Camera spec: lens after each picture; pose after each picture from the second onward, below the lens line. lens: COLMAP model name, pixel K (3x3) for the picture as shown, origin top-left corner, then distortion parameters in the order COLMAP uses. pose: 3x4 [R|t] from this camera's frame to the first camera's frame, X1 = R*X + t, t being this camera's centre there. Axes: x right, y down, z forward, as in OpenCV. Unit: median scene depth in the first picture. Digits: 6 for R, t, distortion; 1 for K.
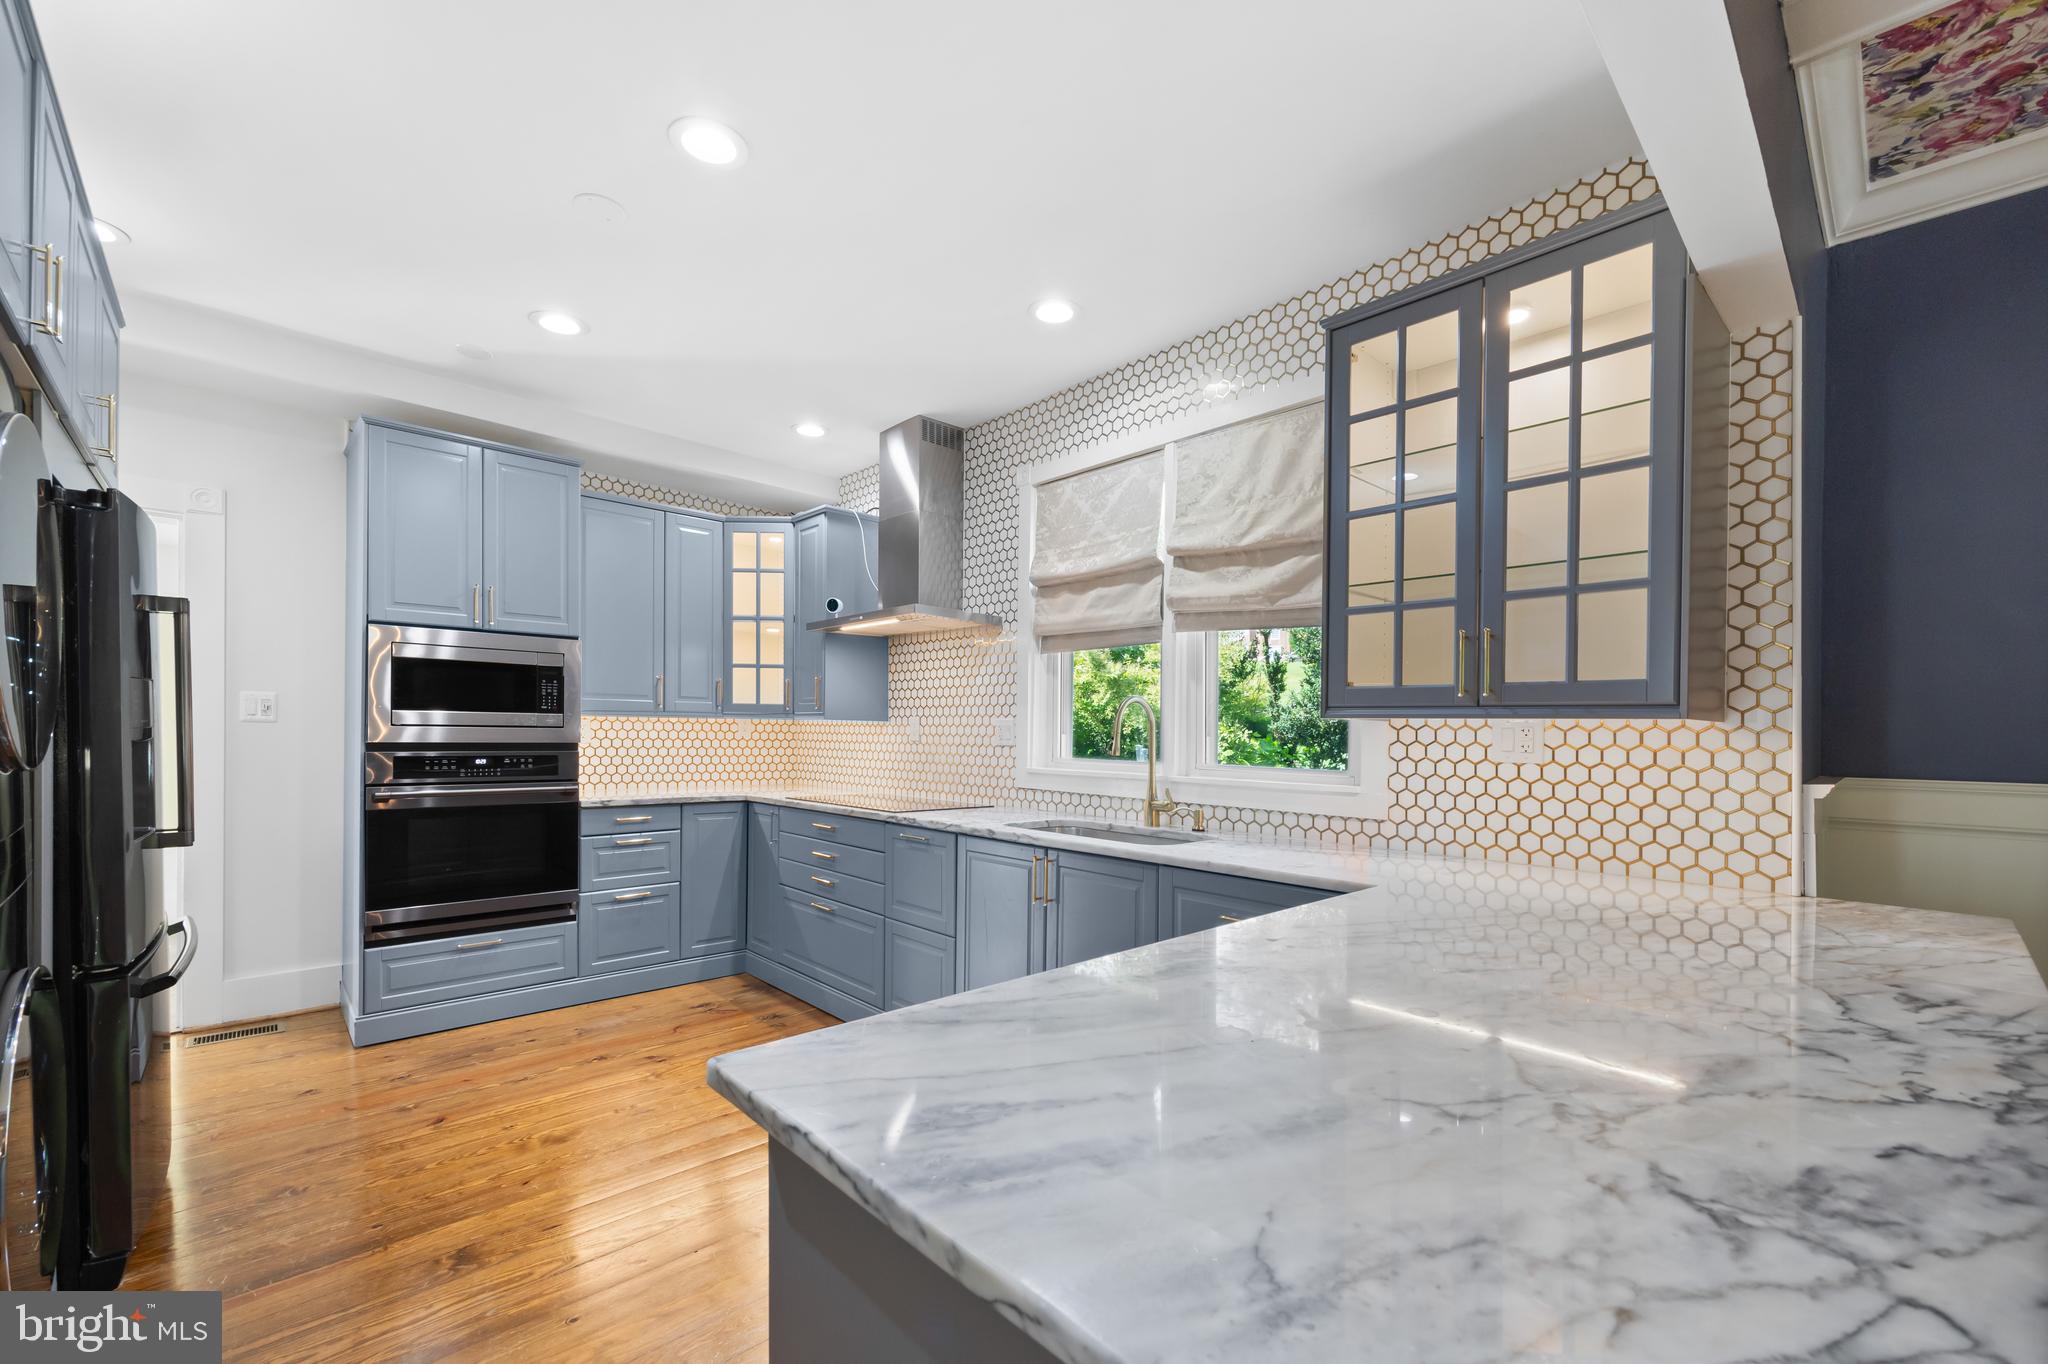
lens RADIAL K [[835.4, 0, 1007.1], [0, 835.4, 738.1], [0, 0, 1]] dist [0.006457, 0.000323]
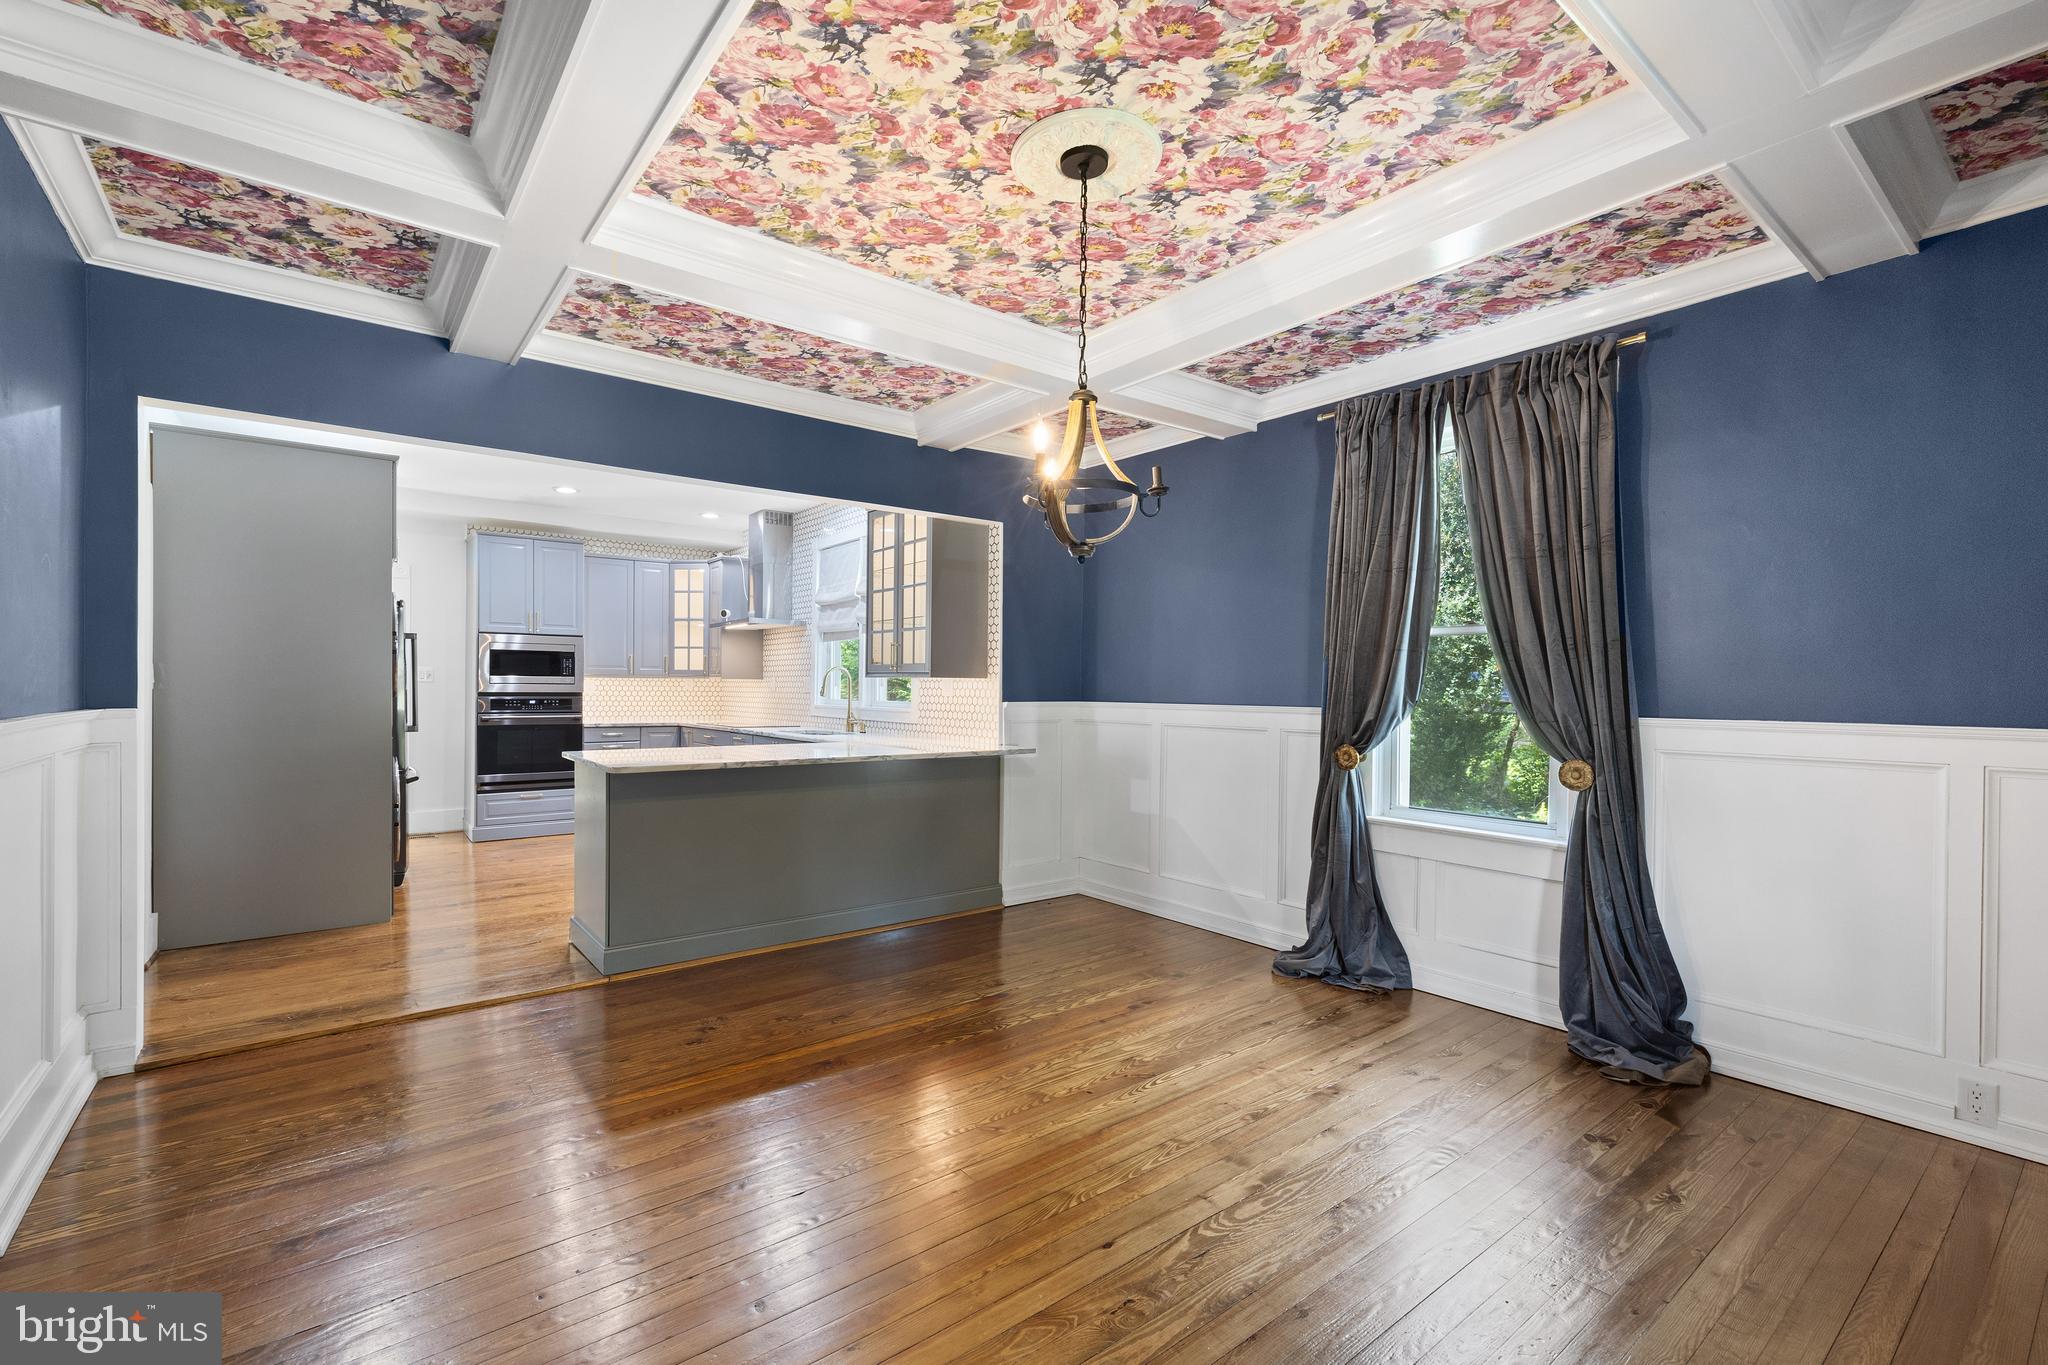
lens RADIAL K [[900.1, 0, 1010.5], [0, 900.1, 678.9], [0, 0, 1]] dist [0.017823, 0.000312]
pose [[0.994999, -0.008065, -0.099564, 0.646284], [0.006547, 0.999857, -0.015560, 0.013557], [0.099675, 0.014831, 0.994910, -0.923698]]
